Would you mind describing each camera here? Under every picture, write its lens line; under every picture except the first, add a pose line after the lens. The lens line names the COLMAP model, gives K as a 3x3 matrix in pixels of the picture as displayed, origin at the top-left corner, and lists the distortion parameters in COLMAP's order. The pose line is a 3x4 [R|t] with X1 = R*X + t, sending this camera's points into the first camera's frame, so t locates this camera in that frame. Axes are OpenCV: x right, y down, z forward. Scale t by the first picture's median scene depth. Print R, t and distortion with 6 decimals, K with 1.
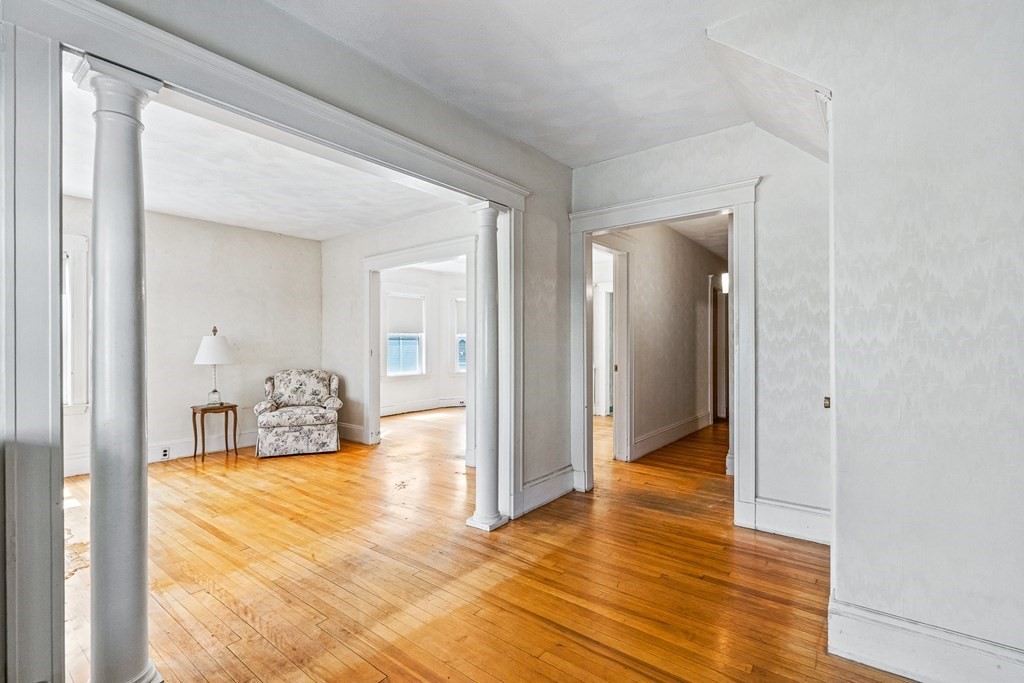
lens RADIAL K [[466.9, 0, 512.2], [0, 466.9, 345.7], [0, 0, 1]] dist [-0.002950, 0.000224]
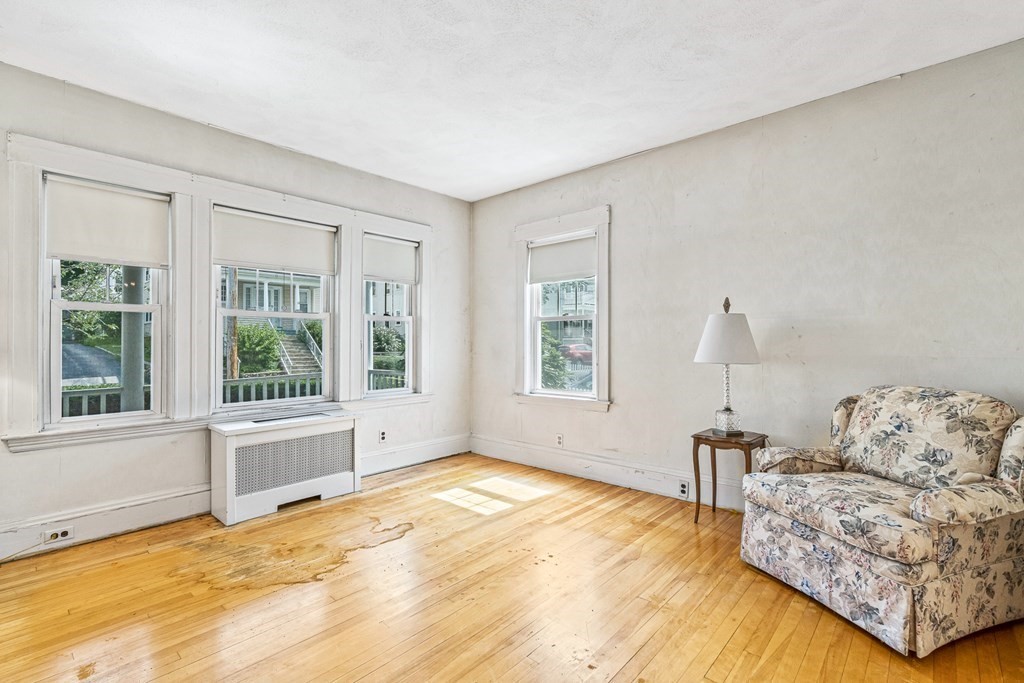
lens RADIAL K [[466.9, 0, 512.3], [0, 466.9, 340.3], [0, 0, 1]] dist [-0.002950, 0.000224]
pose [[-0.071551, 0.002976, -0.997432, -0.038533], [0.005461, 0.999982, 0.002592, 0.008049], [0.997422, -0.005261, -0.071566, 0.715214]]
